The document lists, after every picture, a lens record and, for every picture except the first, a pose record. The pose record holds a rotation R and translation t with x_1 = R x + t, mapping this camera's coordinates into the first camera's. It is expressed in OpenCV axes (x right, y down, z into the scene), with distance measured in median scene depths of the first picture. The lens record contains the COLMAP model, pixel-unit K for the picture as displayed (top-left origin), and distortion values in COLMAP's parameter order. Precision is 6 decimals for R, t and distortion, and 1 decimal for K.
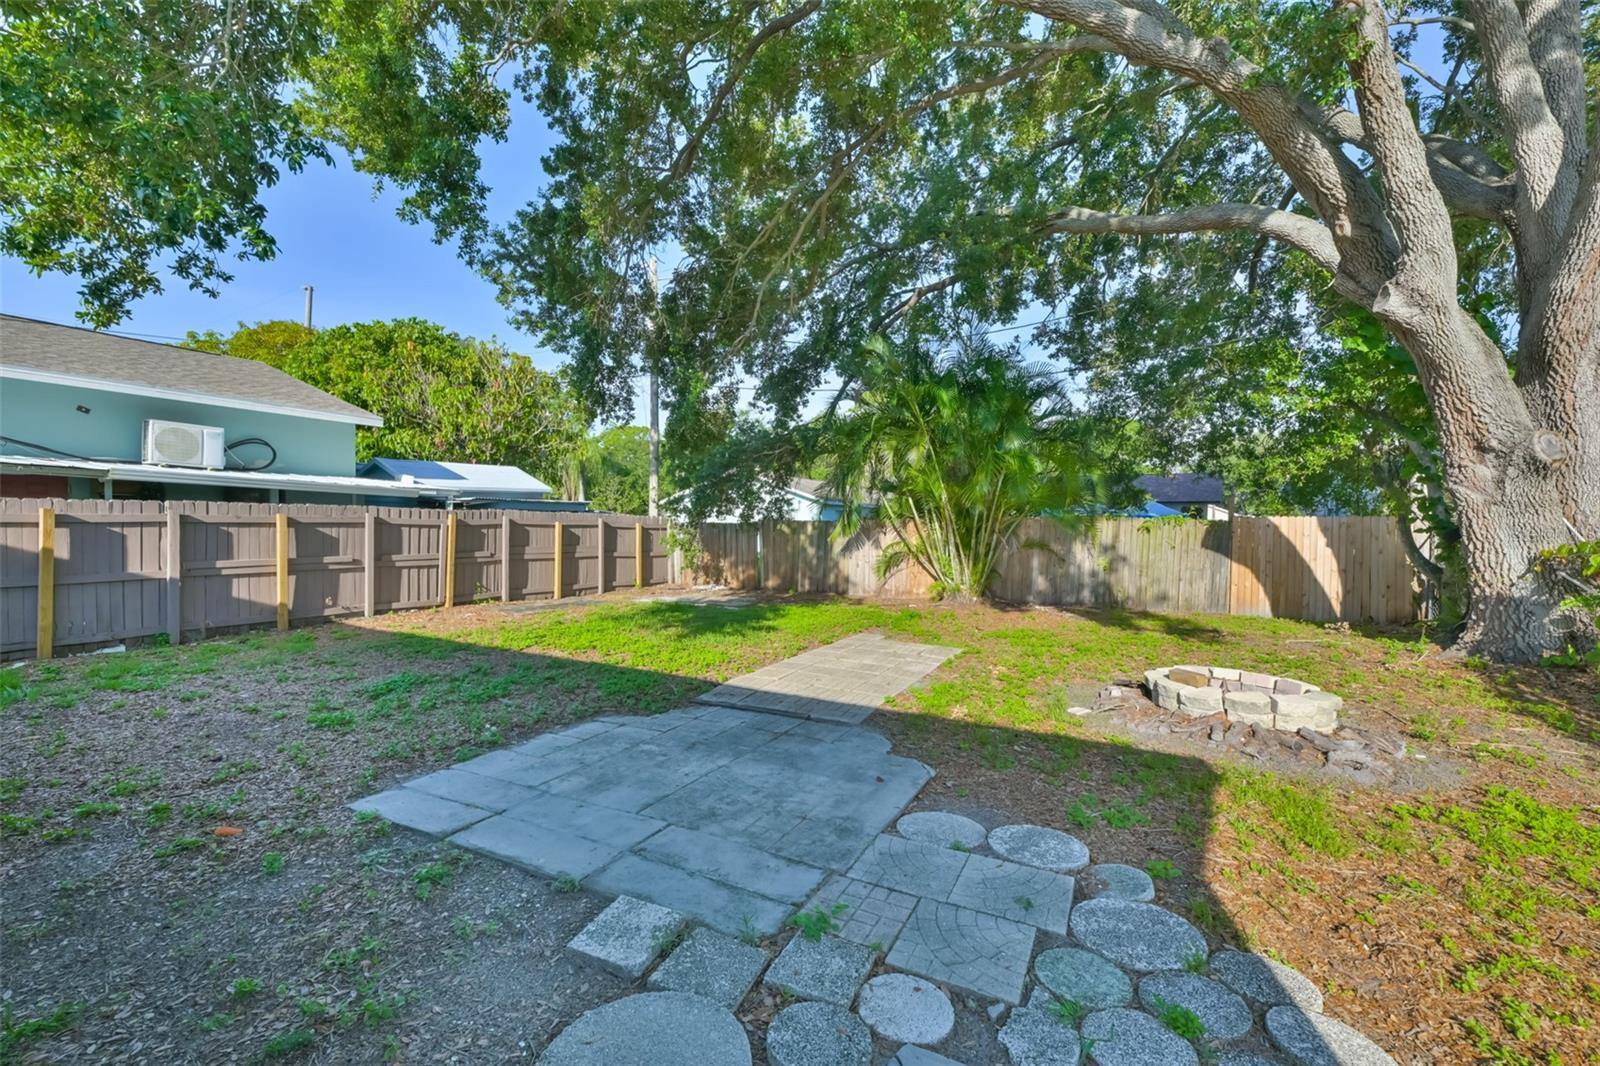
lens RADIAL K [[639.3, 0, 801.3], [0, 639.3, 529.2], [0, 0, 1]] dist [-0.001492, -0.000413]
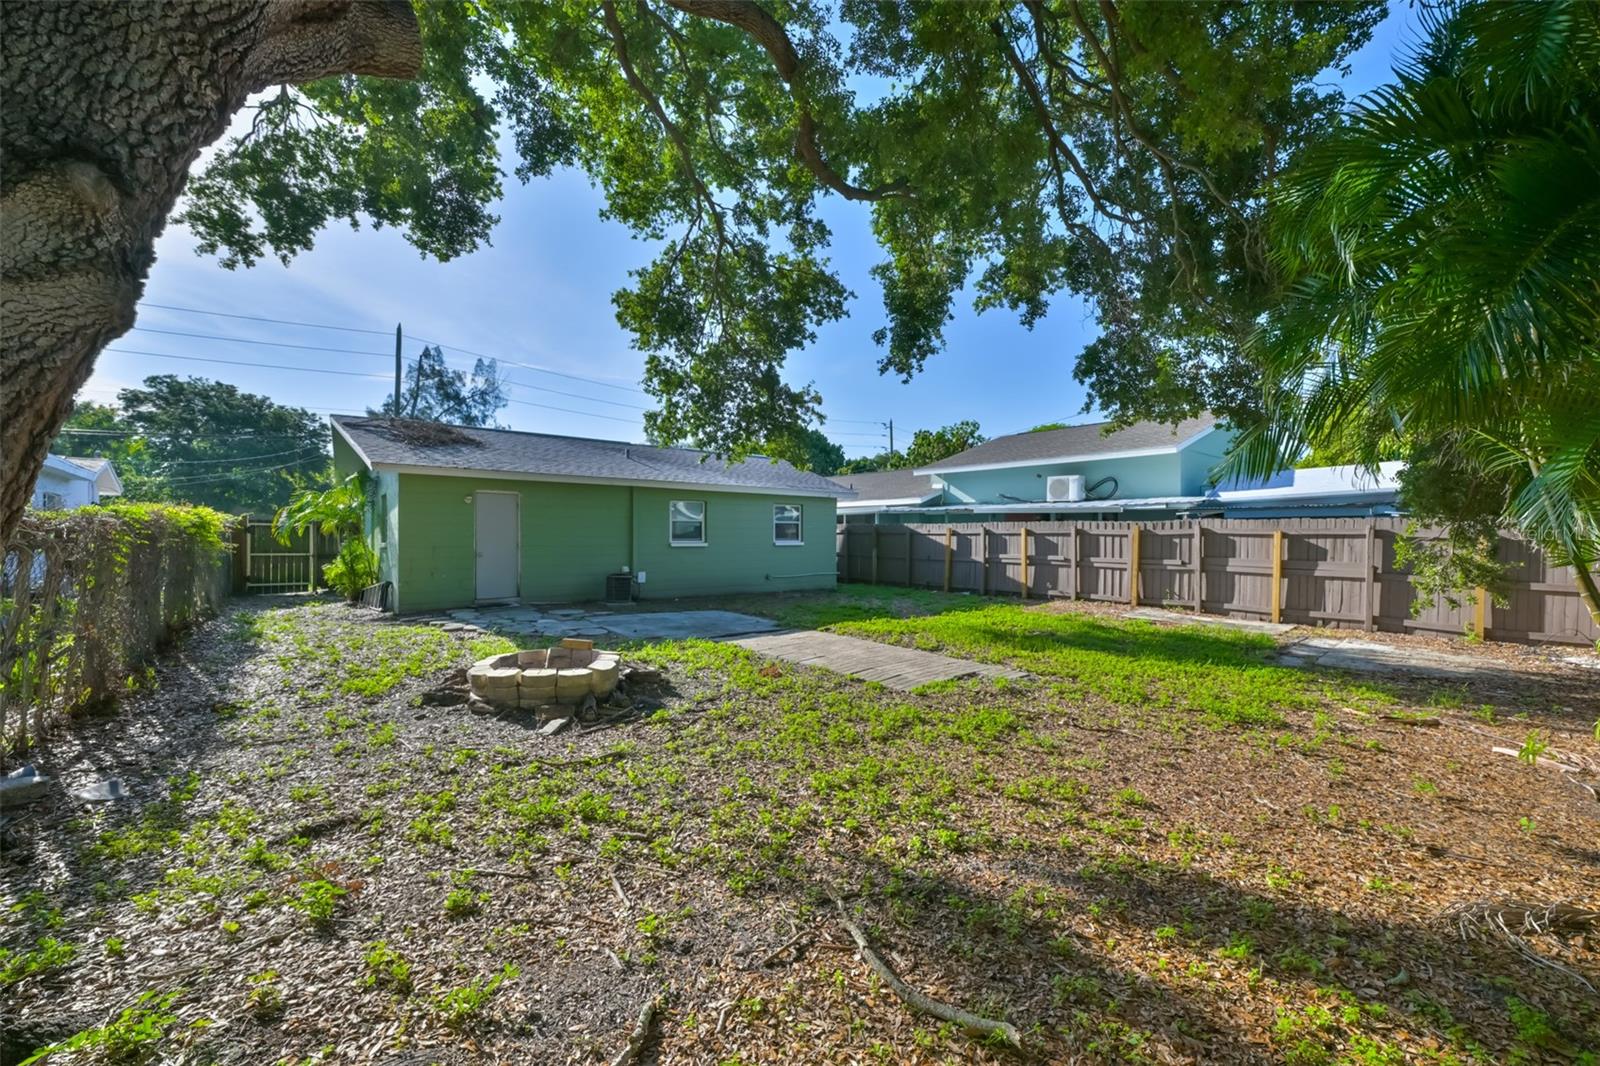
lens RADIAL K [[639.3, 0, 798.8], [0, 639.3, 534.3], [0, 0, 1]] dist [-0.001492, -0.000413]
pose [[-0.463154, -0.006172, -0.886257, 0.883007], [-0.008451, 0.999961, -0.002547, 0.001243], [0.886238, 0.006310, -0.463188, 1.166157]]
